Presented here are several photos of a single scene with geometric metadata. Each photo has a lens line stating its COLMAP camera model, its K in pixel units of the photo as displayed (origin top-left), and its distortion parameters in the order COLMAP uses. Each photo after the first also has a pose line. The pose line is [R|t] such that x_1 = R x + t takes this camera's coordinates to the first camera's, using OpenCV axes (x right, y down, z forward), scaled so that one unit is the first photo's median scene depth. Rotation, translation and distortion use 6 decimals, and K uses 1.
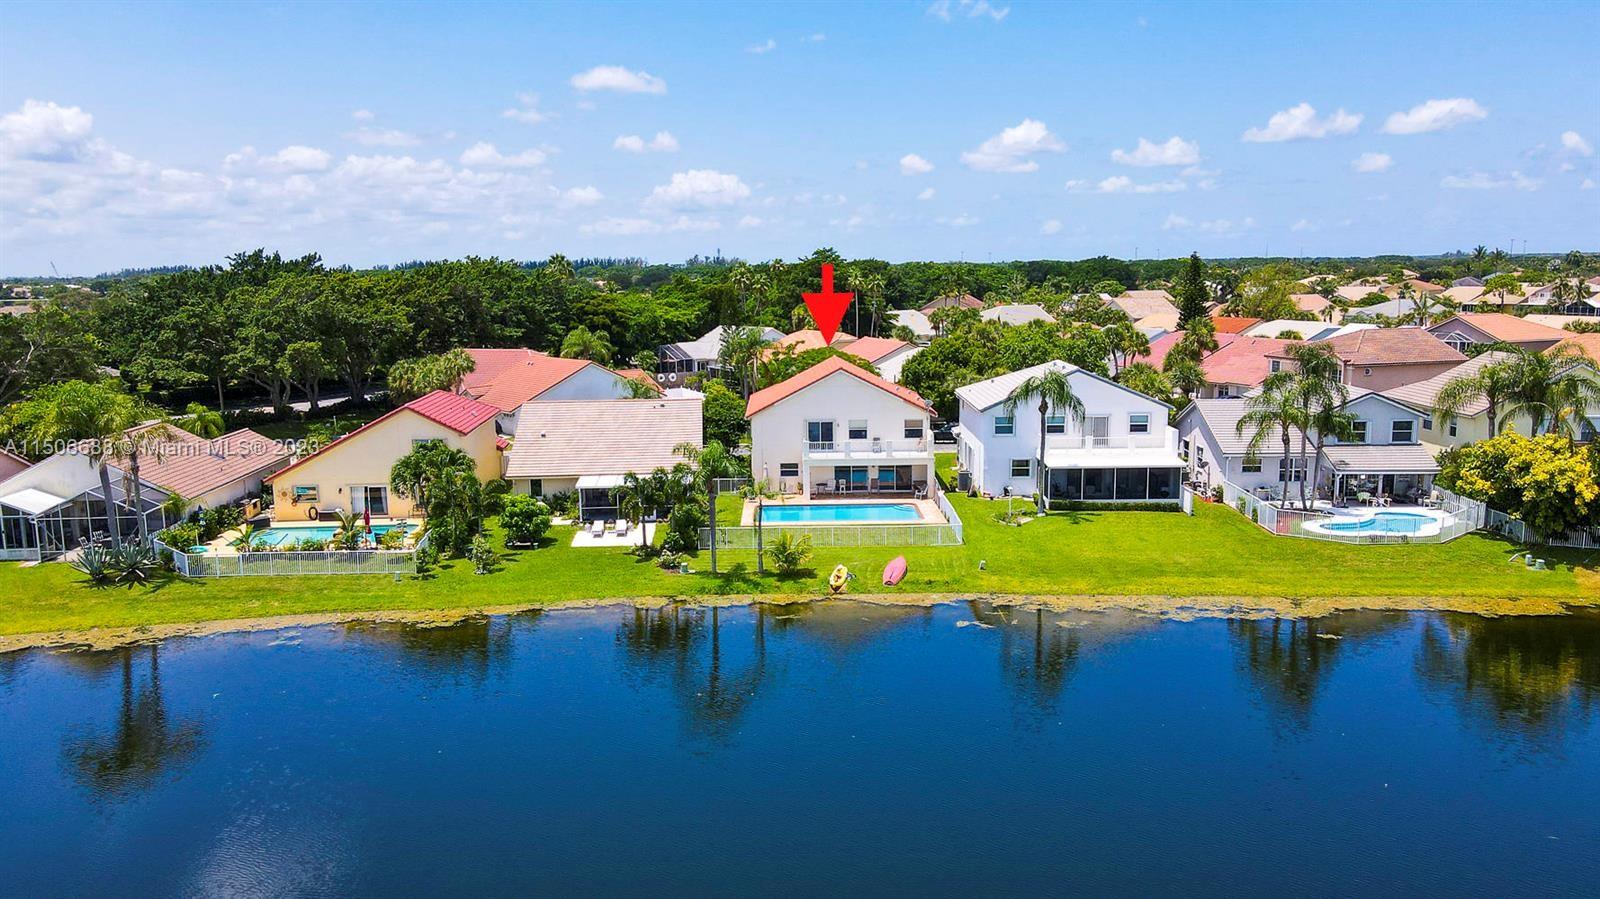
lens RADIAL K [[1187.3, 0, 800.0], [0, 1187.3, 449.5], [0, 0, 1]] dist [-0.039162, 0.068734]
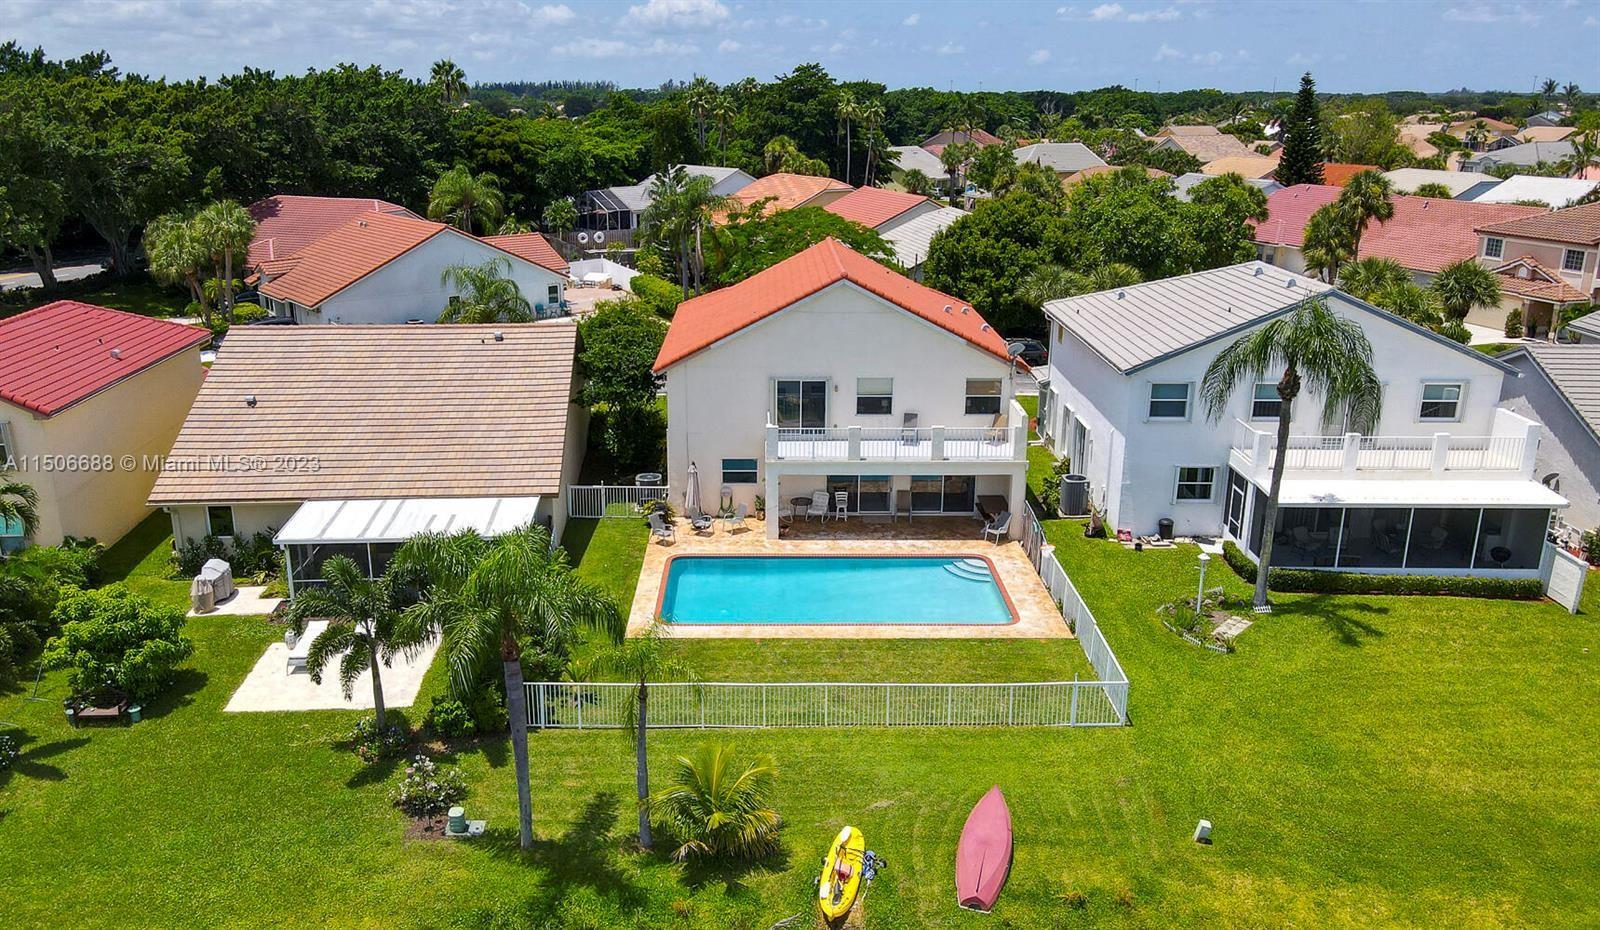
lens RADIAL K [[1177.4, 0, 769.0], [0, 1177.4, 462.4], [0, 0, 1]] dist [0.002628, 0.007970]
pose [[0.999827, 0.018295, -0.003399, 0.003822], [-0.017585, 0.988691, 0.148930, -0.044384], [0.006086, -0.148844, 0.988842, 0.342601]]
